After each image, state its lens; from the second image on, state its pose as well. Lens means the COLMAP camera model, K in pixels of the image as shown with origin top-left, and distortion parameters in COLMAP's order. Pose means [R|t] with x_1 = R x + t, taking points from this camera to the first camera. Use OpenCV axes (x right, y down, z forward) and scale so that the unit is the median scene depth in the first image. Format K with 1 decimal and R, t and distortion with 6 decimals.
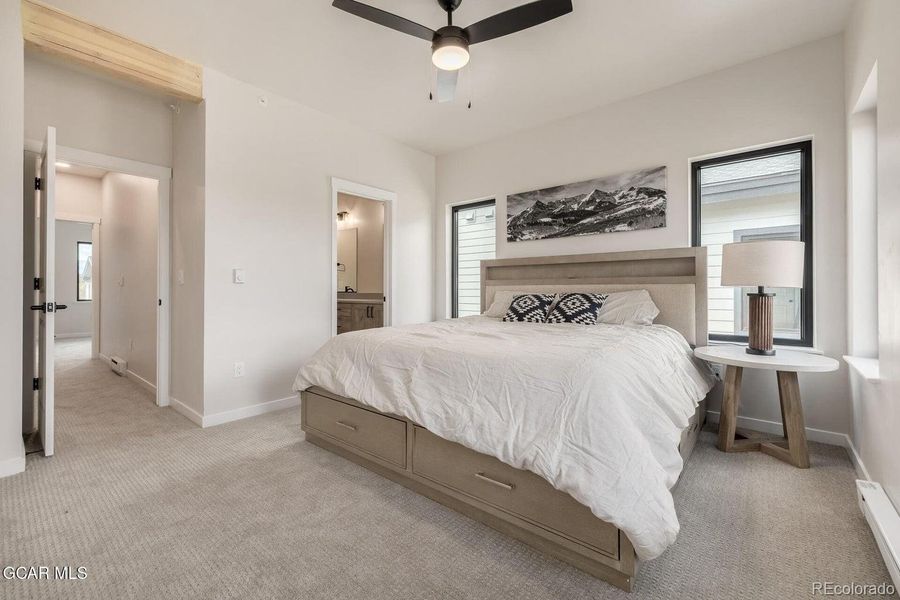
lens RADIAL K [[378.8, 0, 448.1], [0, 378.8, 290.0], [0, 0, 1]] dist [0.000437, -0.000002]
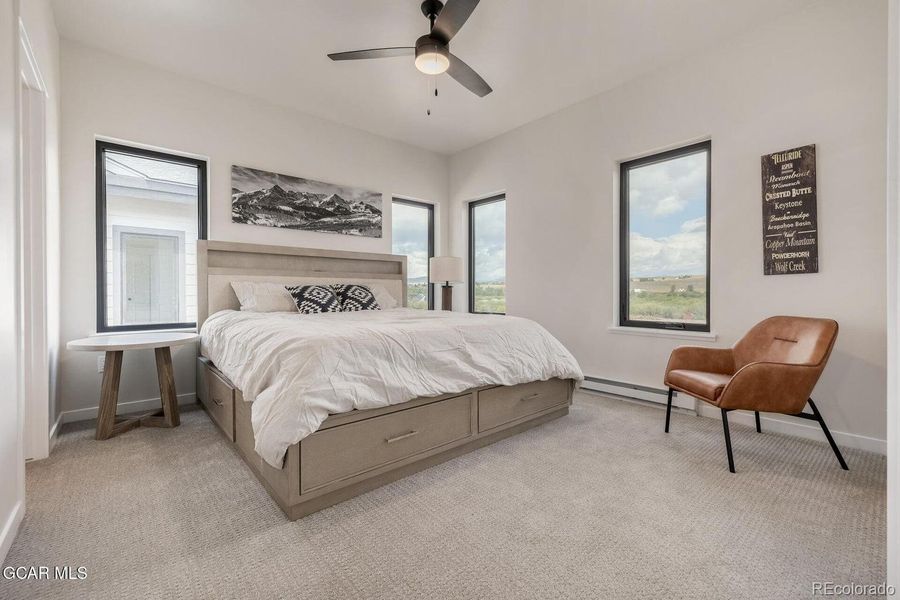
lens RADIAL K [[378.8, 0, 448.1], [0, 378.8, 290.0], [0, 0, 1]] dist [0.000437, -0.000002]
pose [[0.163354, 0.004119, 0.986559, -0.708834], [-0.003528, 0.999987, -0.003591, 0.026082], [-0.986561, -0.002894, 0.163367, 0.507408]]
